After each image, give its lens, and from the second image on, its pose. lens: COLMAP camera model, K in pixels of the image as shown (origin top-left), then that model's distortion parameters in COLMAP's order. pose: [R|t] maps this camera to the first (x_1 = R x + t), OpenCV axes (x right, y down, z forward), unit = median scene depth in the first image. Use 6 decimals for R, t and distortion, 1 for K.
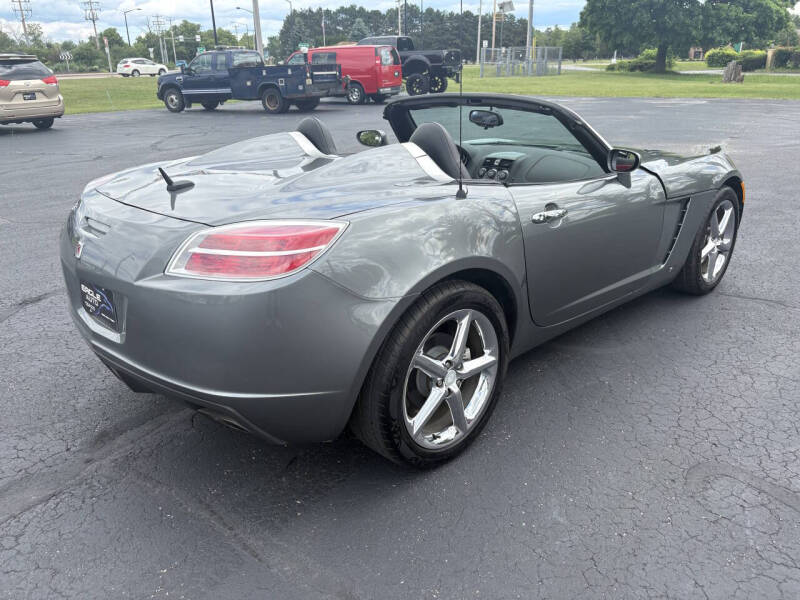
lens RADIAL K [[624.4, 0, 400.0], [0, 624.4, 300.0], [0, 0, 1]] dist [0.032561, -0.038693]
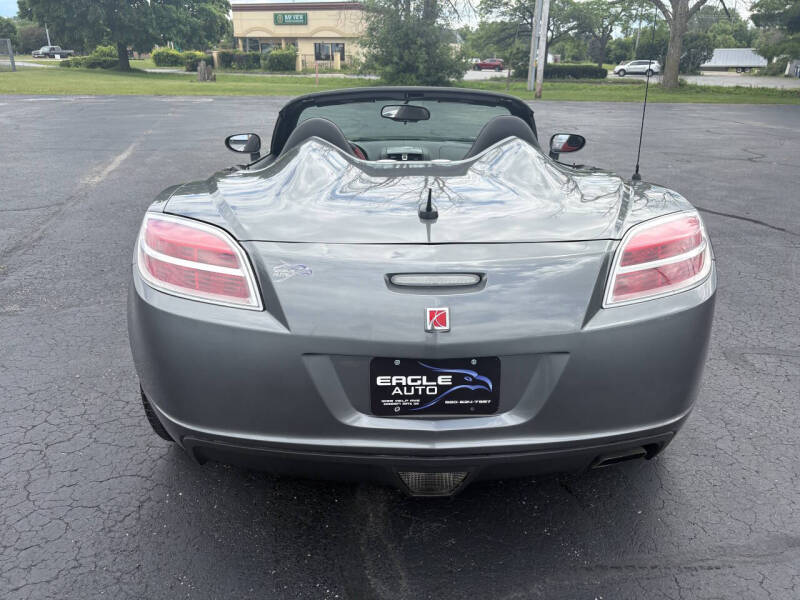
lens RADIAL K [[624.4, 0, 400.0], [0, 624.4, 300.0], [0, 0, 1]] dist [0.032561, -0.038693]
pose [[0.671036, -0.240801, 0.701232, -0.128225], [0.239478, 0.965489, 0.102380, -0.022636], [-0.701685, 0.099229, 0.705544, 0.070484]]
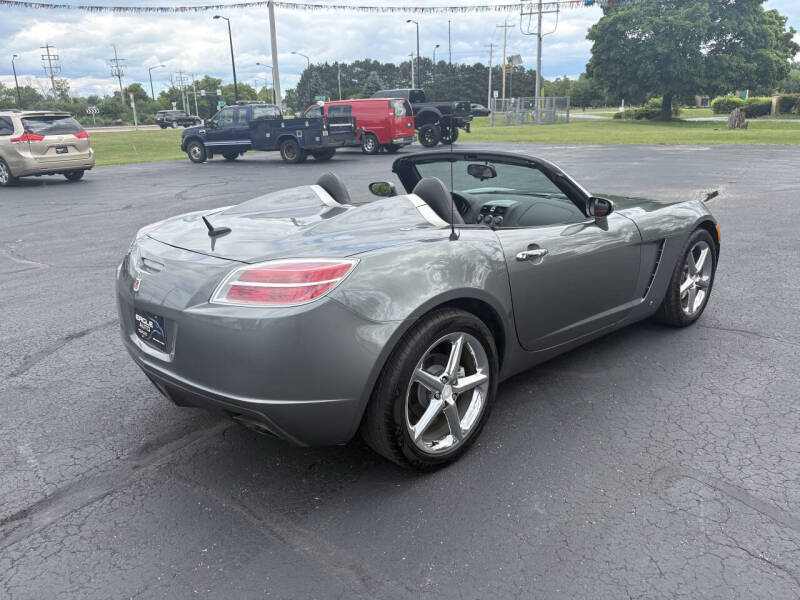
lens RADIAL K [[627.9, 0, 404.7], [0, 627.9, 296.0], [0, 0, 1]] dist [0.029871, -0.028942]
pose [[0.999846, -0.005957, -0.016491, 0.002995], [0.004664, 0.996991, -0.077381, 0.004892], [0.016902, 0.077292, 0.996865, -0.025401]]
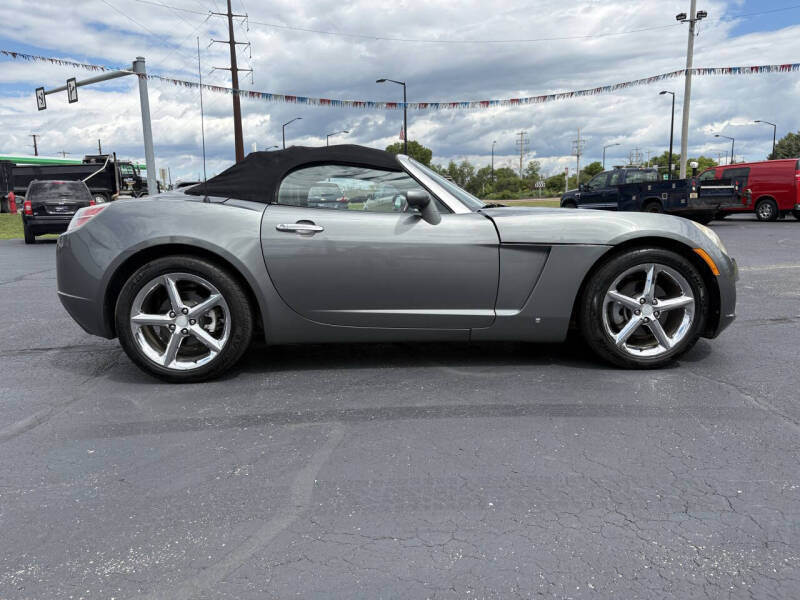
lens RADIAL K [[624.4, 0, 400.0], [0, 624.4, 300.0], [0, 0, 1]] dist [0.032561, -0.038693]
pose [[0.739363, 0.101184, -0.665661, 0.186036], [-0.227387, 0.968083, -0.105409, 0.018104], [0.633749, 0.229298, 0.738772, 0.020434]]
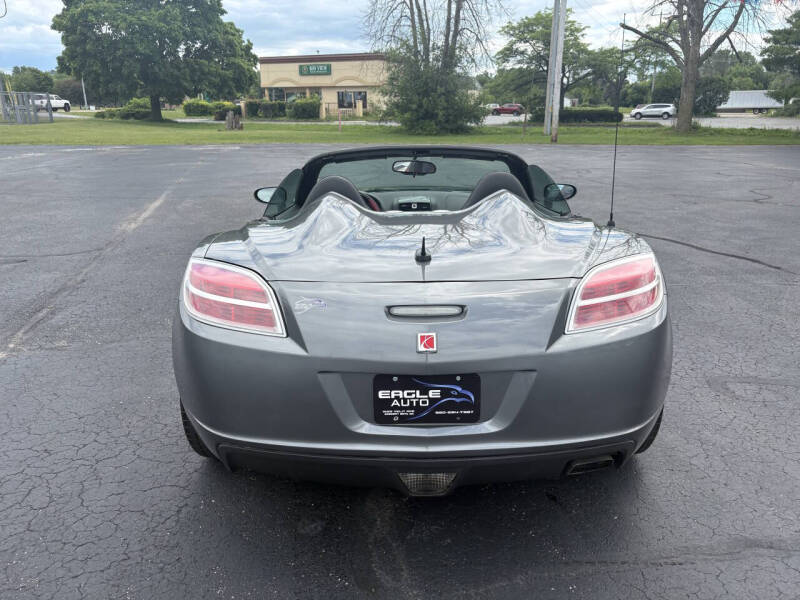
lens RADIAL K [[627.9, 0, 404.7], [0, 627.9, 296.0], [0, 0, 1]] dist [0.029871, -0.028942]
pose [[0.690318, -0.194304, 0.696926, -0.140571], [0.246006, 0.968907, 0.026460, -0.021475], [-0.680398, 0.153182, 0.716654, 0.052622]]
